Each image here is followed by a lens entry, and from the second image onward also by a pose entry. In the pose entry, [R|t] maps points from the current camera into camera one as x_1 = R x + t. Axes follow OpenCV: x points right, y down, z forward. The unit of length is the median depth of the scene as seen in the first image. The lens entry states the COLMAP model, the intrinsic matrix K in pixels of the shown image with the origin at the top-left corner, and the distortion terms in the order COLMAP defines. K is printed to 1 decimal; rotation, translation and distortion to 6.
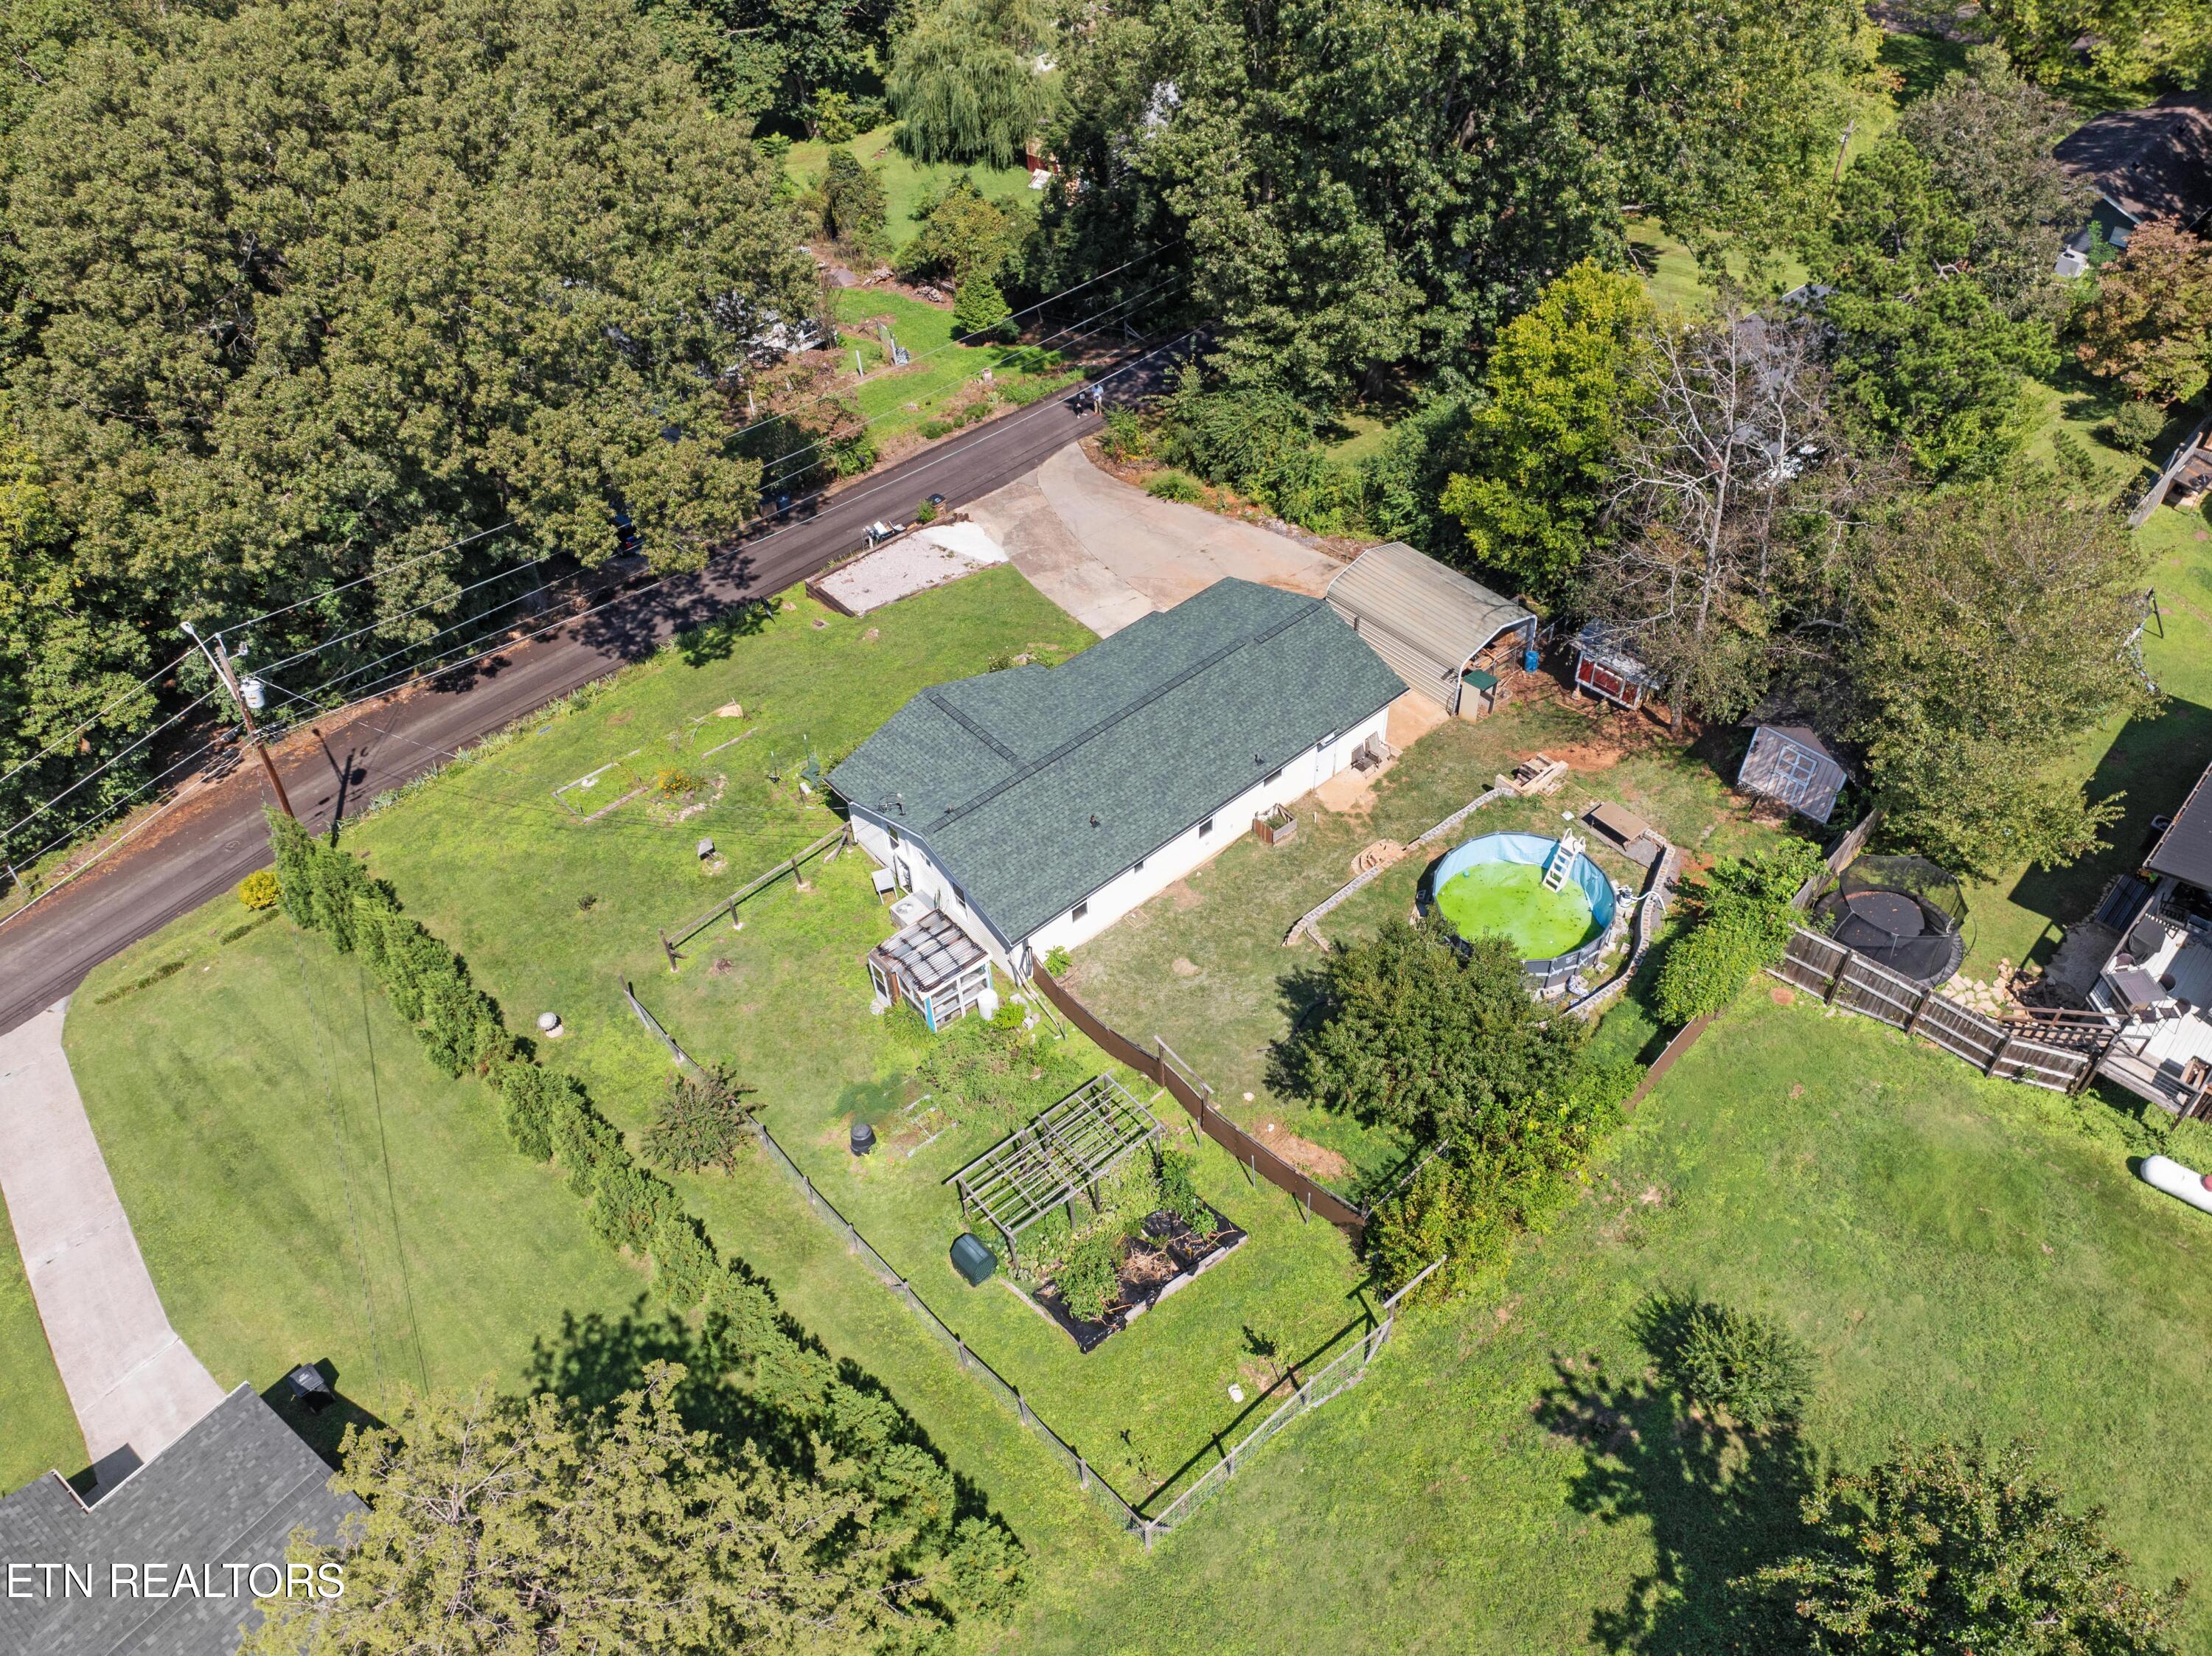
lens RADIAL K [[1658.5, 0, 1166.0], [0, 1658.5, 851.0], [0, 0, 1]] dist [-0.032366, -0.006899]
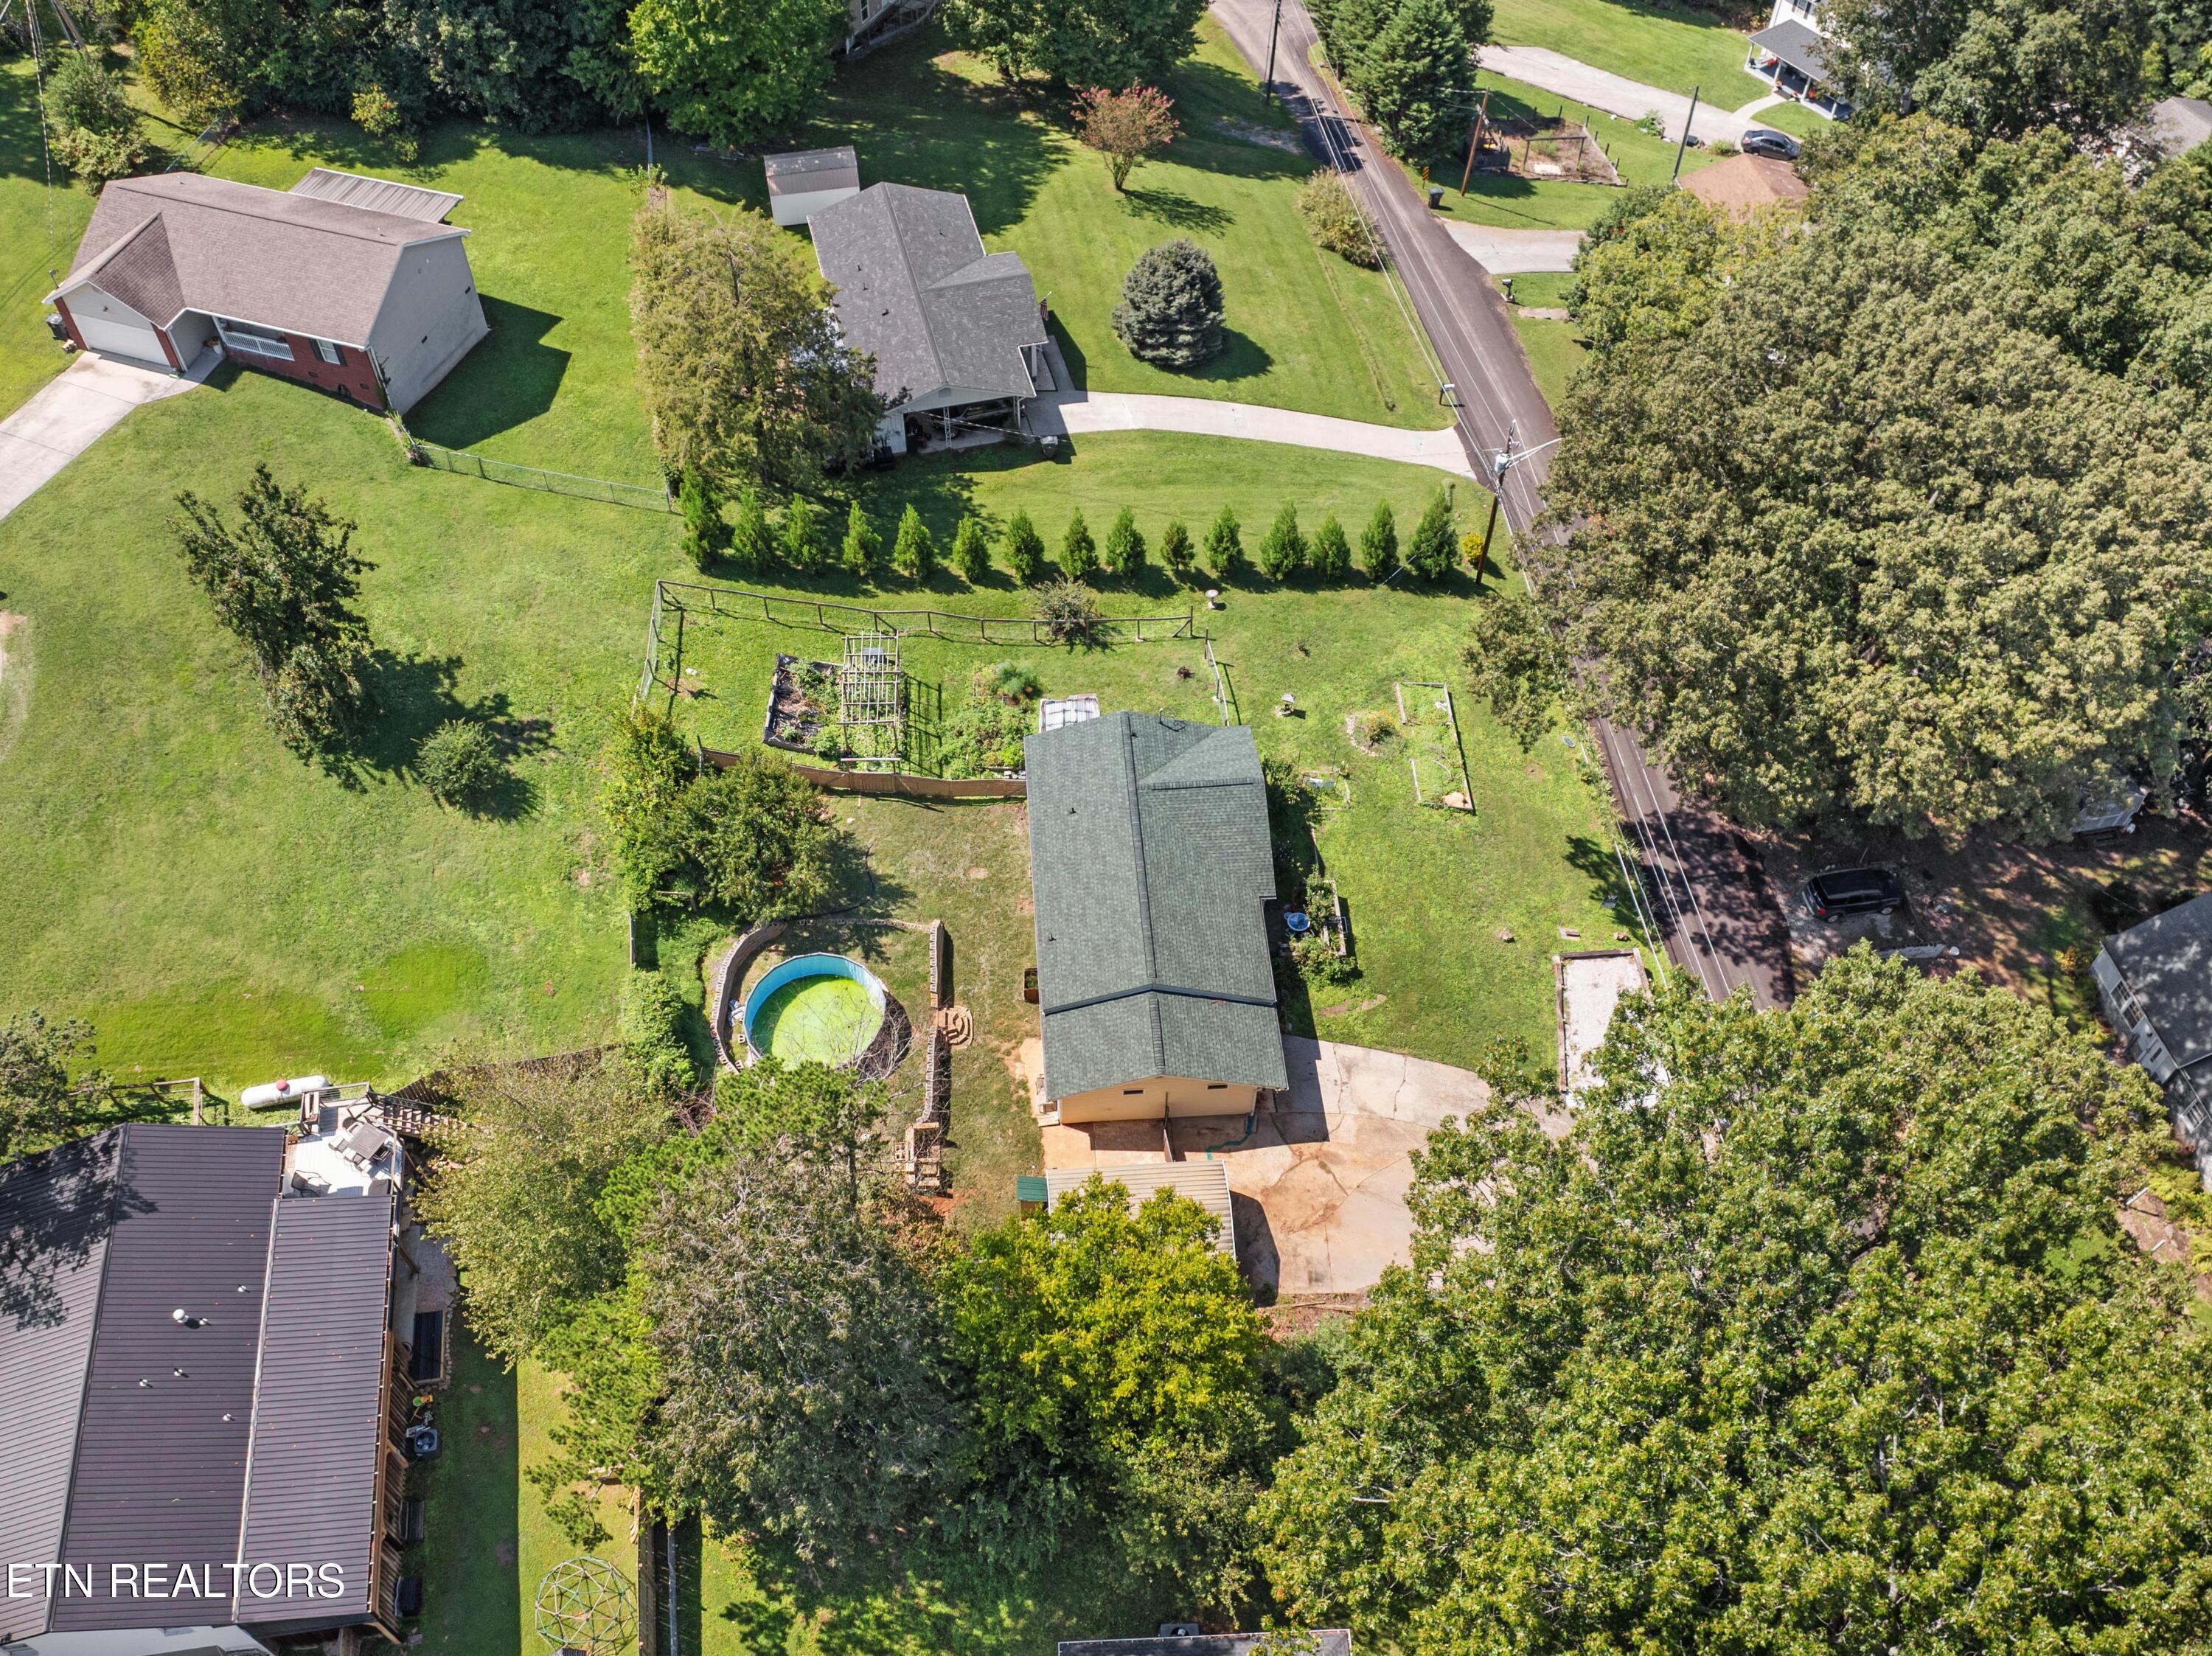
lens RADIAL K [[1858.1, 0, 1094.4], [0, 1858.1, 907.6], [0, 0, 1]] dist [-0.001607, -0.054149]
pose [[-0.626741, 0.630953, -0.457267, 0.636278], [-0.559898, 0.043490, 0.827419, -1.186139], [0.541949, 0.774601, 0.326013, 0.557237]]
